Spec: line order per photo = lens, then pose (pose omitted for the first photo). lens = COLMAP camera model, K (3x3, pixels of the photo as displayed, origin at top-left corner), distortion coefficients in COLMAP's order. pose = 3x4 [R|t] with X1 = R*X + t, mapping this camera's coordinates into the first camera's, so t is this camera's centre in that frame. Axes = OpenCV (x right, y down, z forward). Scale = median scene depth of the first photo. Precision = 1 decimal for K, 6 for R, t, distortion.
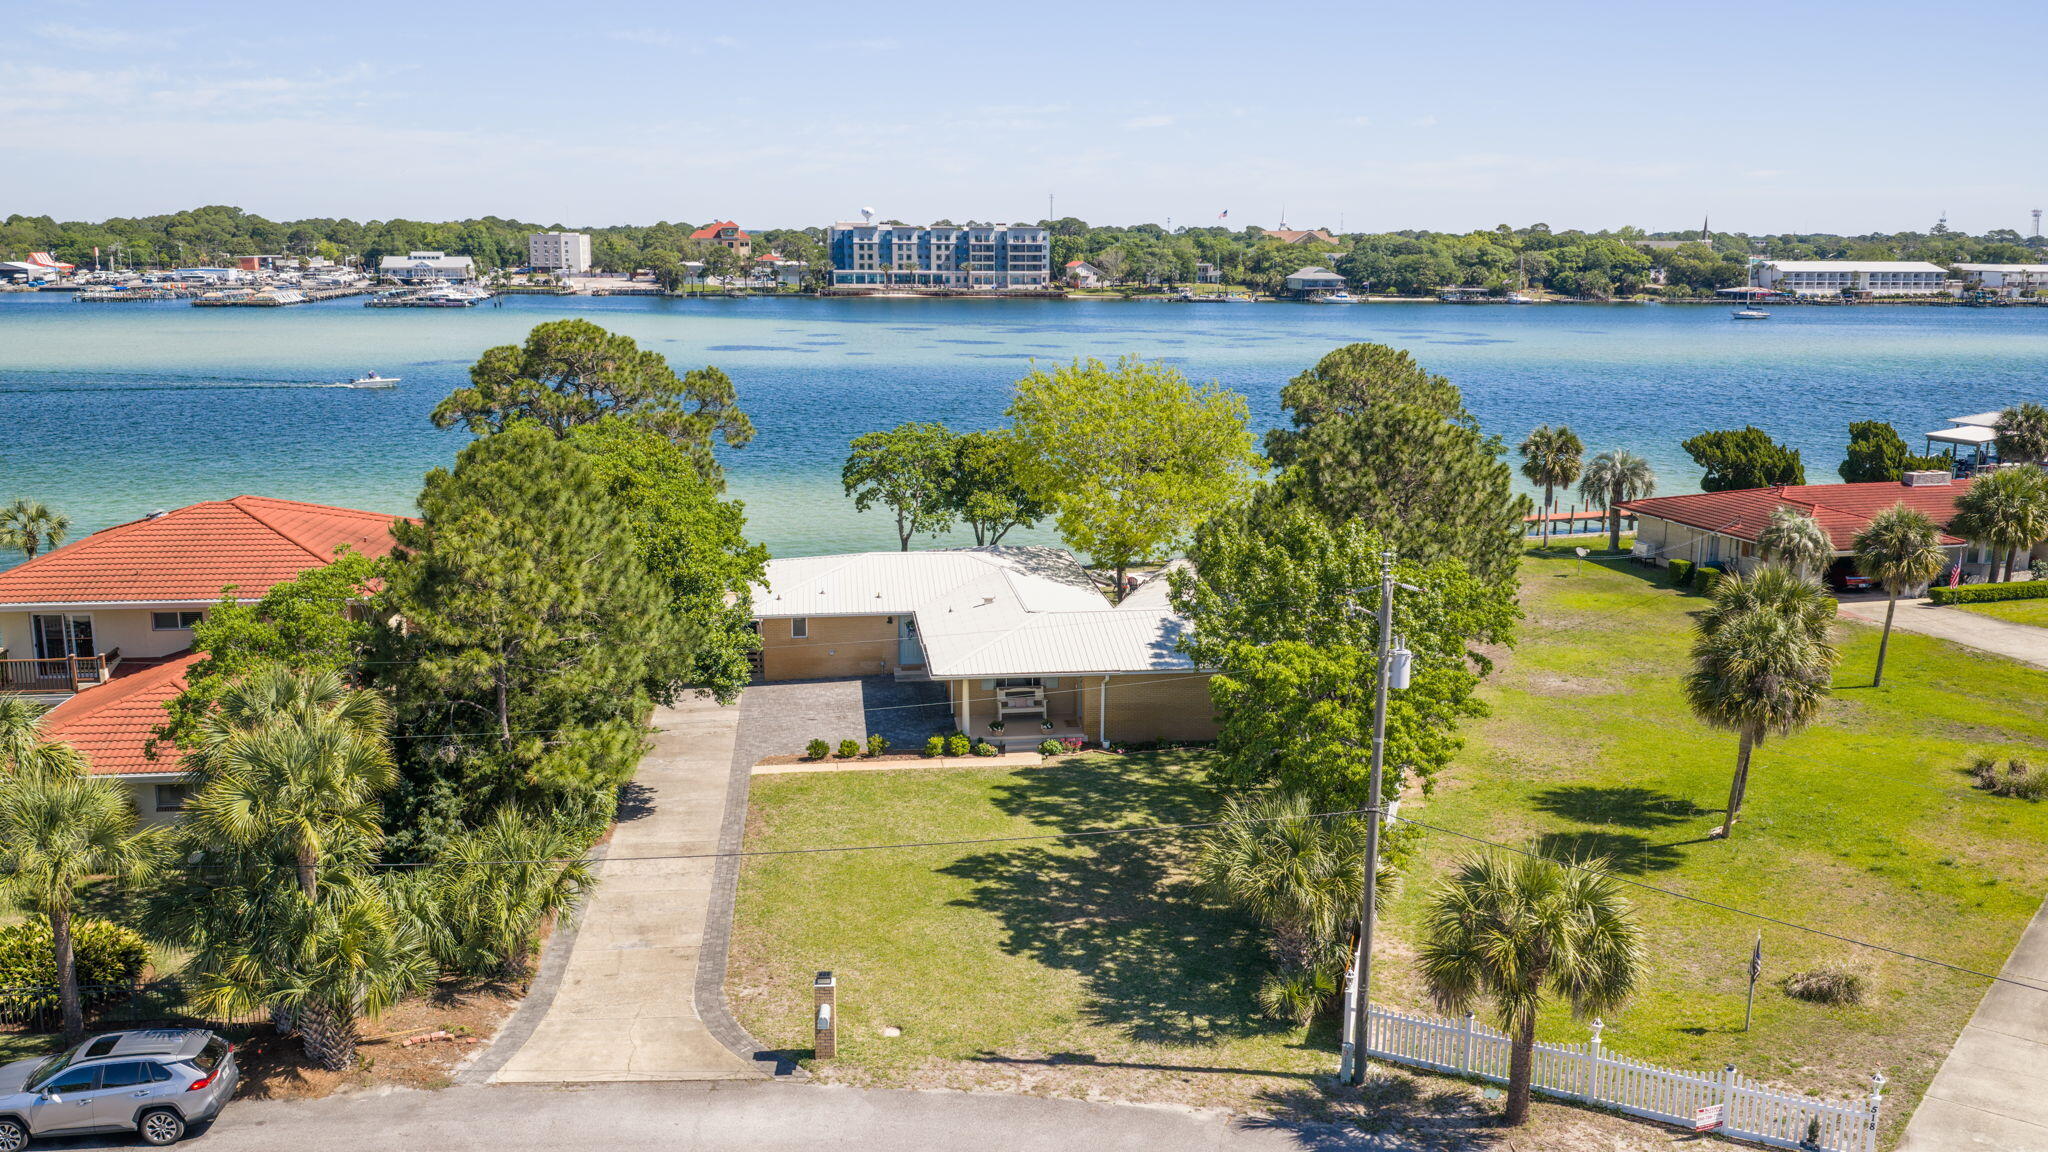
lens RADIAL K [[1688.9, 0, 1031.8], [0, 1688.9, 576.9], [0, 0, 1]] dist [0.035520, -0.070203]
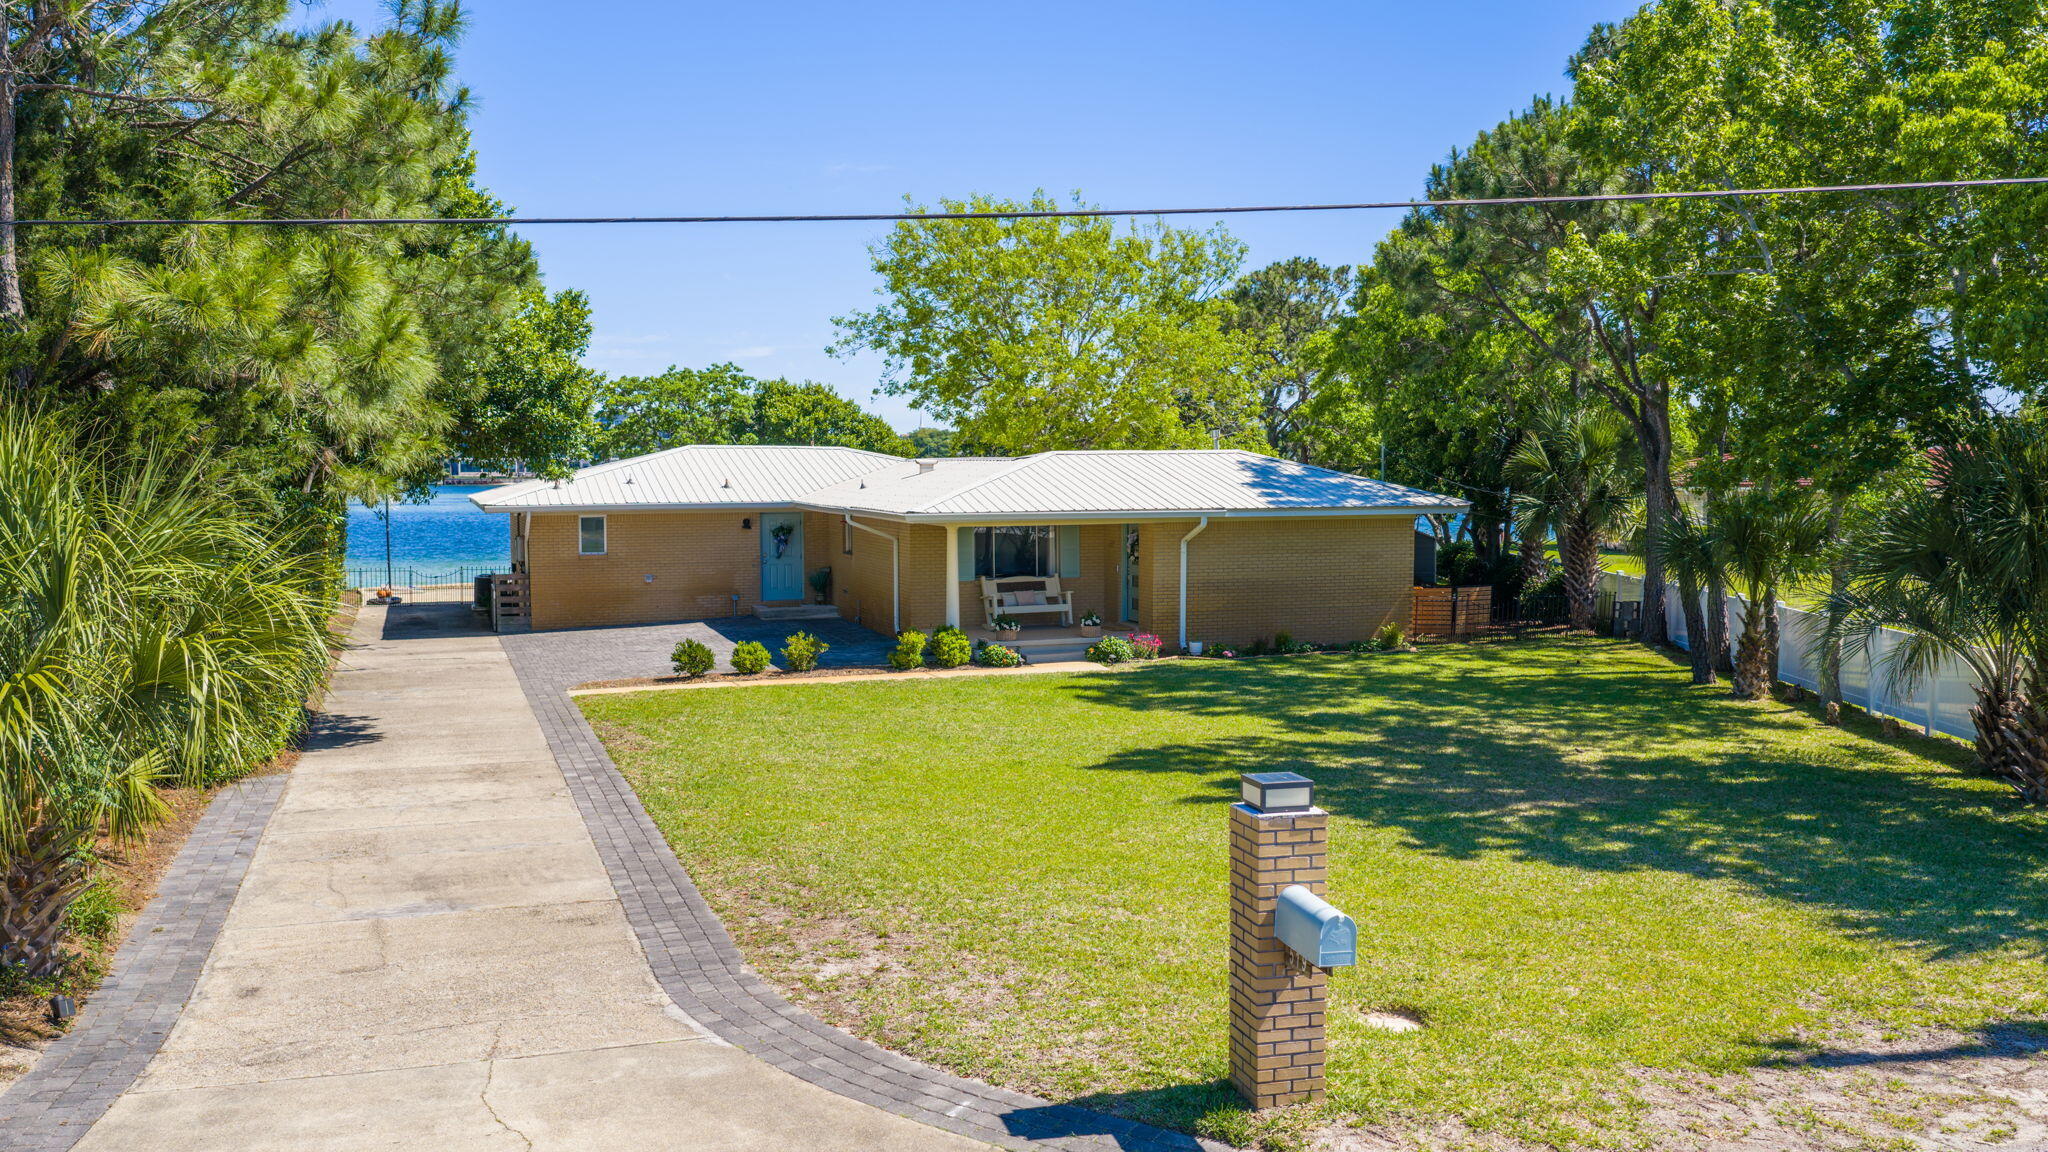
lens RADIAL K [[1688.9, 0, 1031.8], [0, 1688.9, 576.9], [0, 0, 1]] dist [0.035520, -0.070203]
pose [[0.975869, -0.023301, 0.217108, -0.130333], [0.051349, 0.990895, -0.124462, 0.140106], [-0.212231, 0.132607, 0.968180, 0.444423]]
